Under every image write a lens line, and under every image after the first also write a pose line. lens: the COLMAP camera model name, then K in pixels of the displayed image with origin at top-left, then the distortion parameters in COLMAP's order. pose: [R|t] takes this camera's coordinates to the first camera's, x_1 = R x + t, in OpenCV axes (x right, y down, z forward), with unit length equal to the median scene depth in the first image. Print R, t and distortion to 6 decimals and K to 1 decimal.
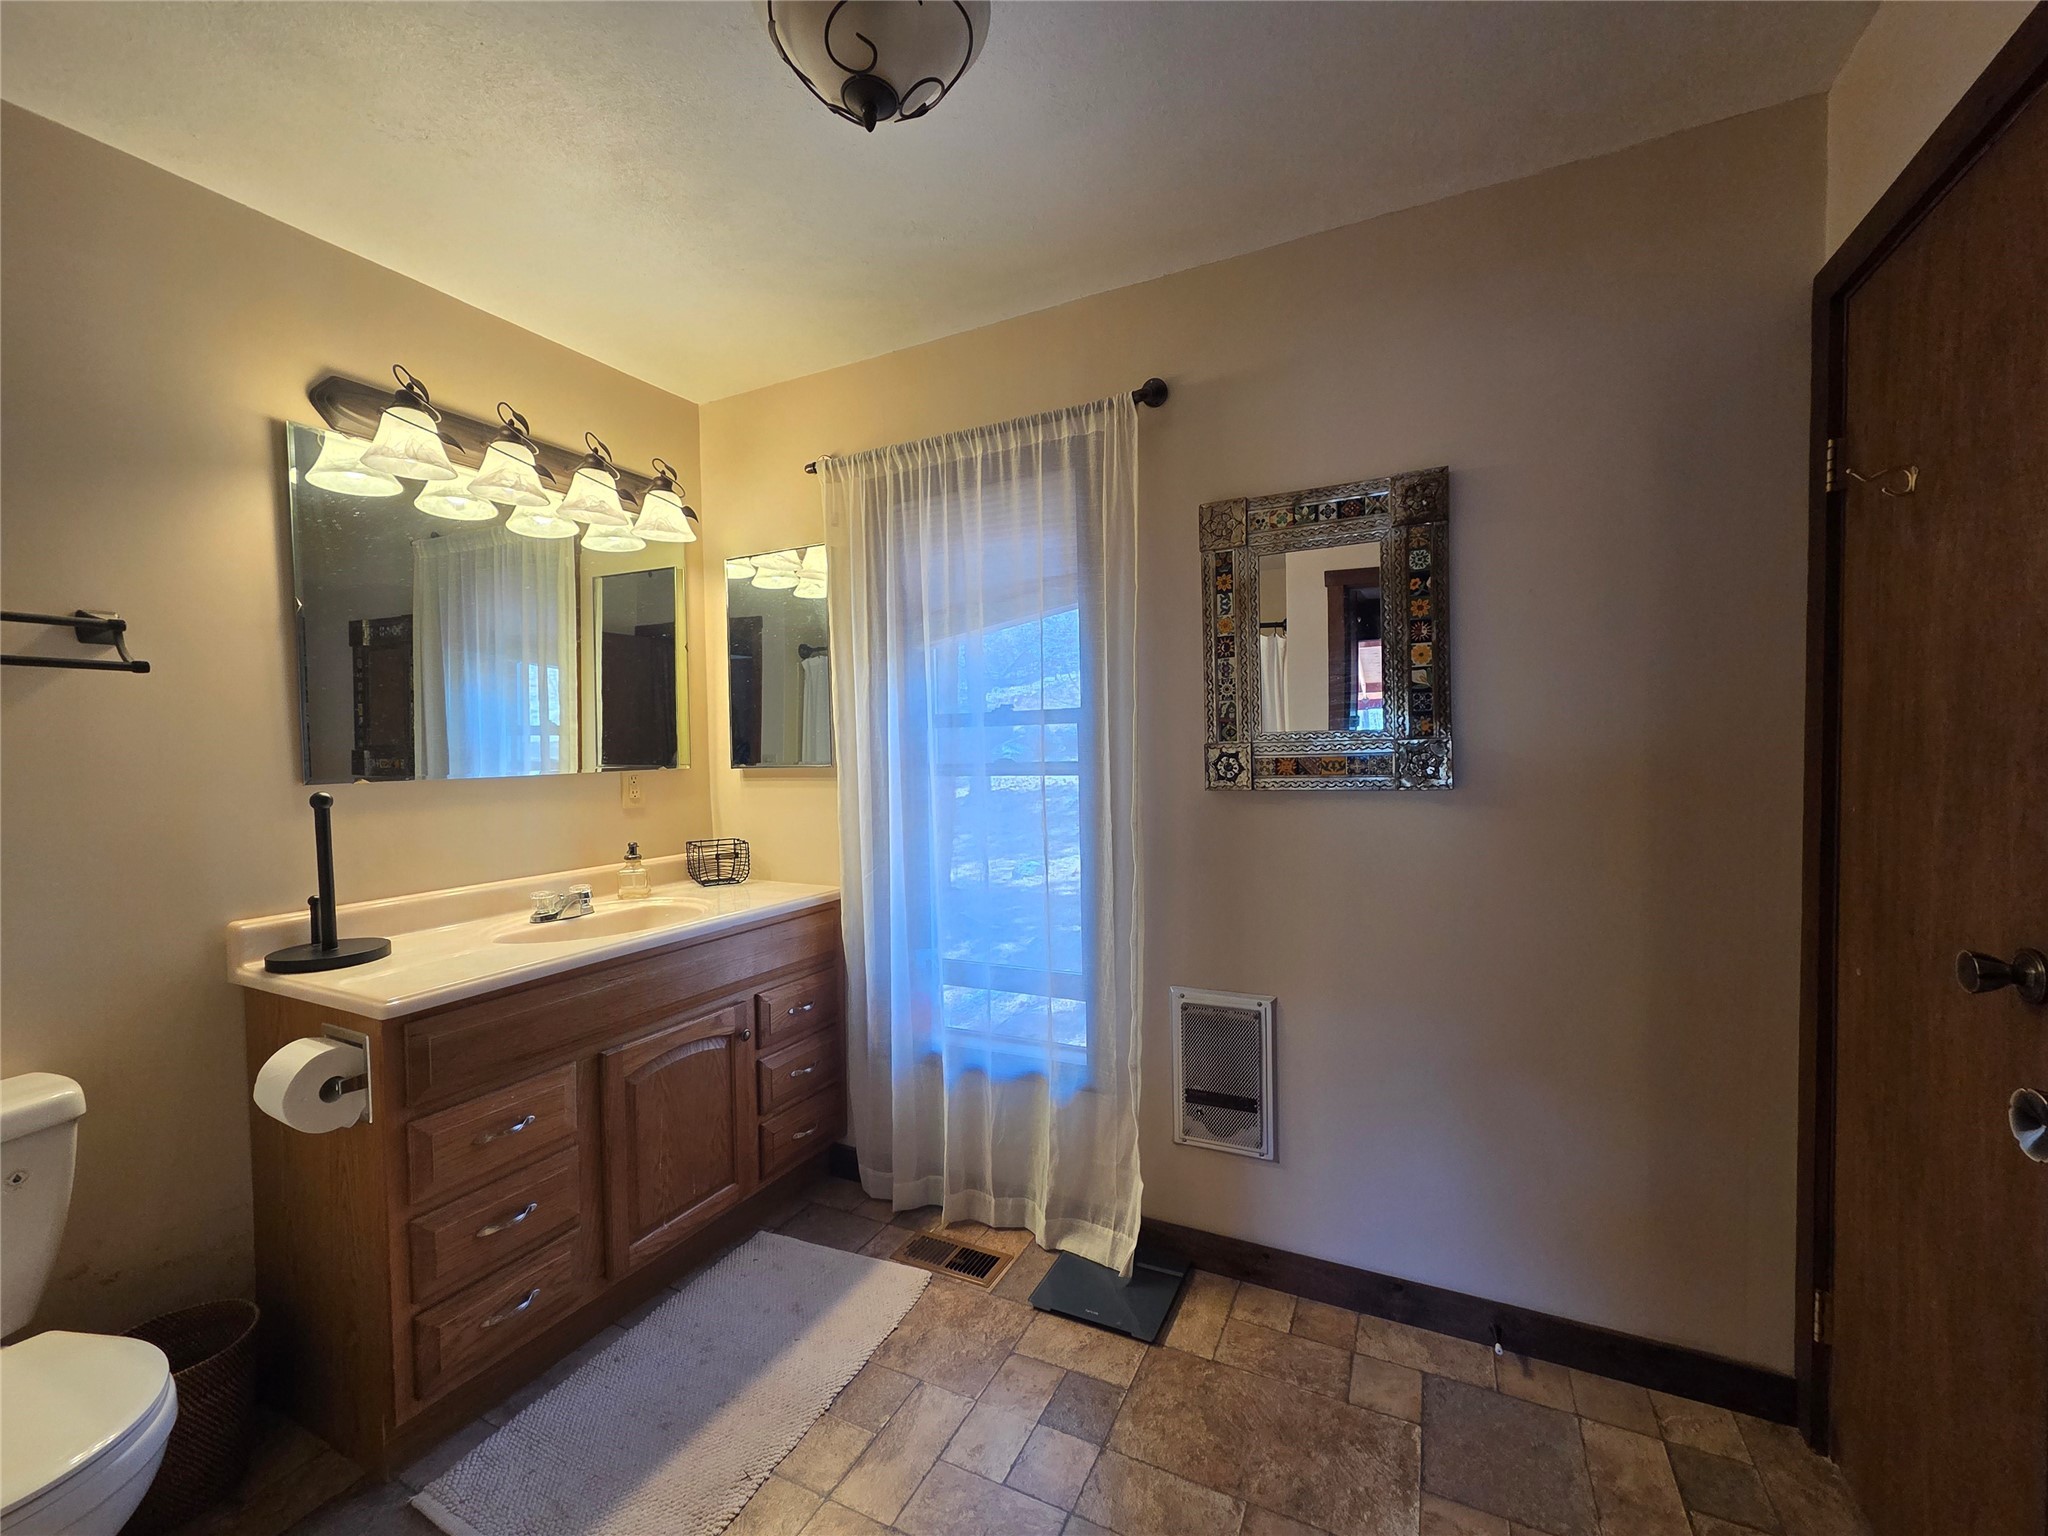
lens RADIAL K [[846.8, 0, 1024.0], [0, 846.8, 768.0], [0, 0, 1]] dist [0.000390, -0.000229]
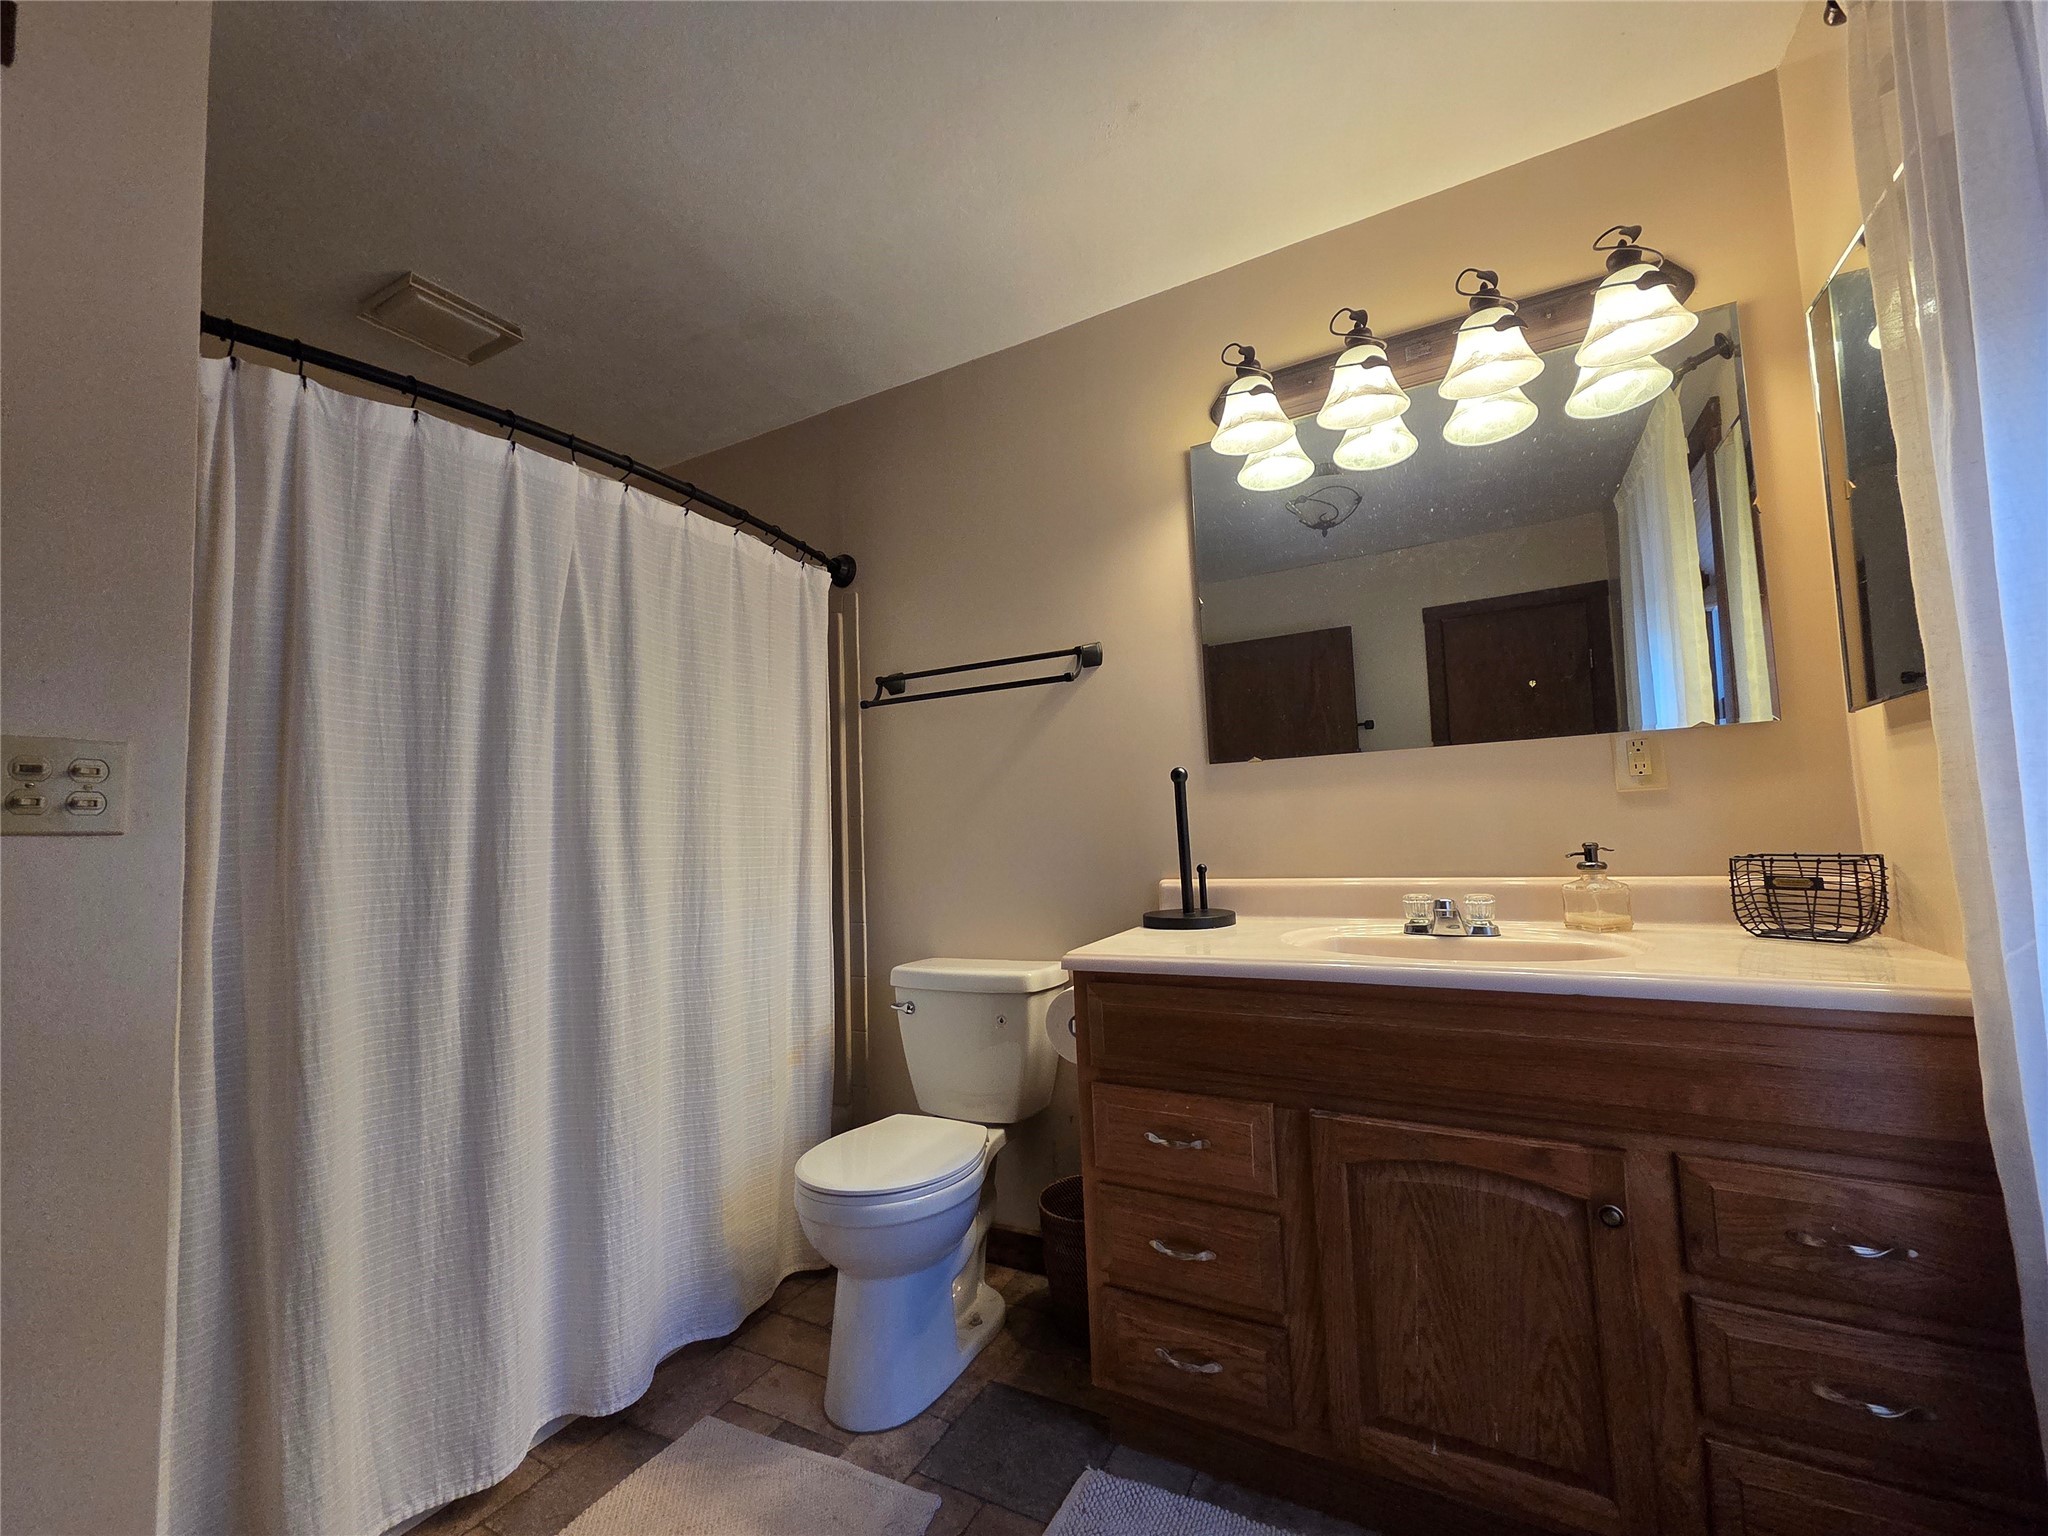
lens RADIAL K [[846.8, 0, 1024.0], [0, 846.8, 768.0], [0, 0, 1]] dist [0.000390, -0.000229]
pose [[-0.050436, -0.053571, -0.997289, 0.215818], [0.011031, 0.998470, -0.054192, 0.069228], [0.998666, -0.013734, -0.049768, 0.682481]]
